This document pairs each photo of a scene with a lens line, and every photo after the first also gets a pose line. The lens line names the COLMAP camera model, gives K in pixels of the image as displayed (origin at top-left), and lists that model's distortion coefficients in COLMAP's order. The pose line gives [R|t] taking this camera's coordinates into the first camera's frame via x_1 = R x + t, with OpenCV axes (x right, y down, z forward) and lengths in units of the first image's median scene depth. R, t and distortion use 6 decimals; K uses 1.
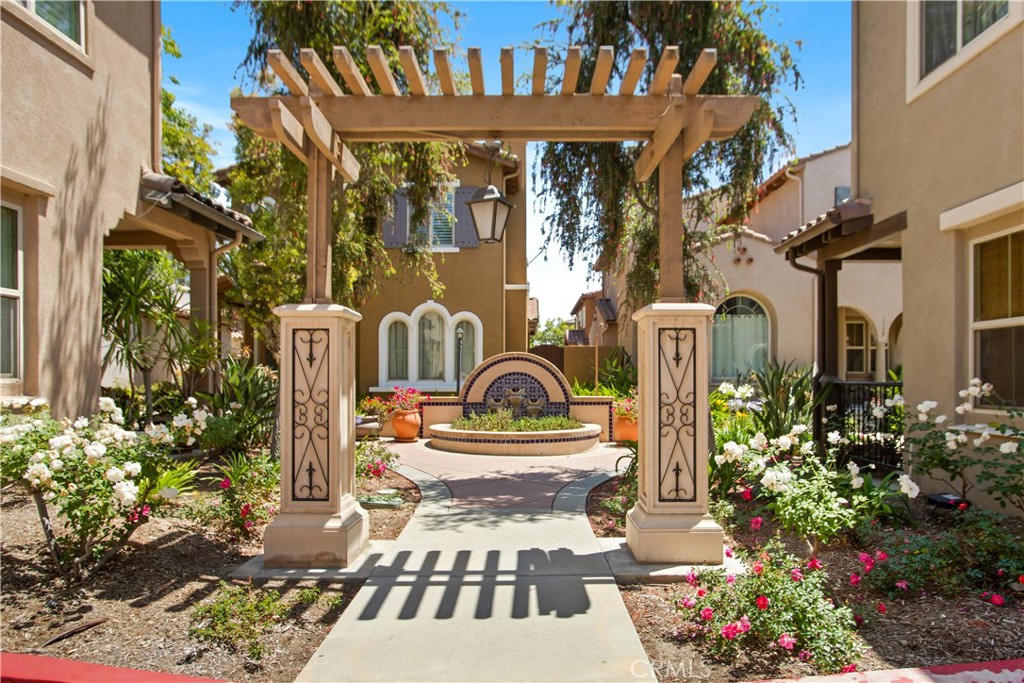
lens RADIAL K [[1044.8, 0, 512.0], [0, 1044.8, 341.5], [0, 0, 1]] dist [-0.002737, -0.001793]
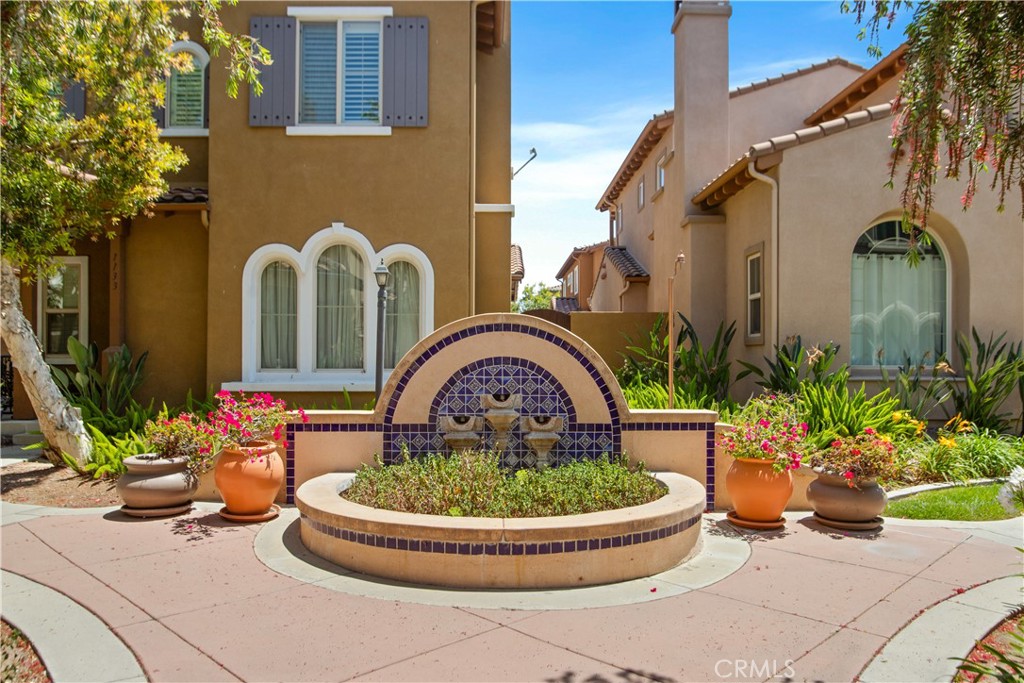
lens RADIAL K [[1044.8, 0, 512.0], [0, 1044.8, 341.5], [0, 0, 1]] dist [-0.002737, -0.001793]
pose [[0.999355, 0.003162, 0.035769, -0.008203], [-0.003849, 0.999809, 0.019155, 0.013936], [-0.035701, -0.019280, 0.999177, 0.549998]]
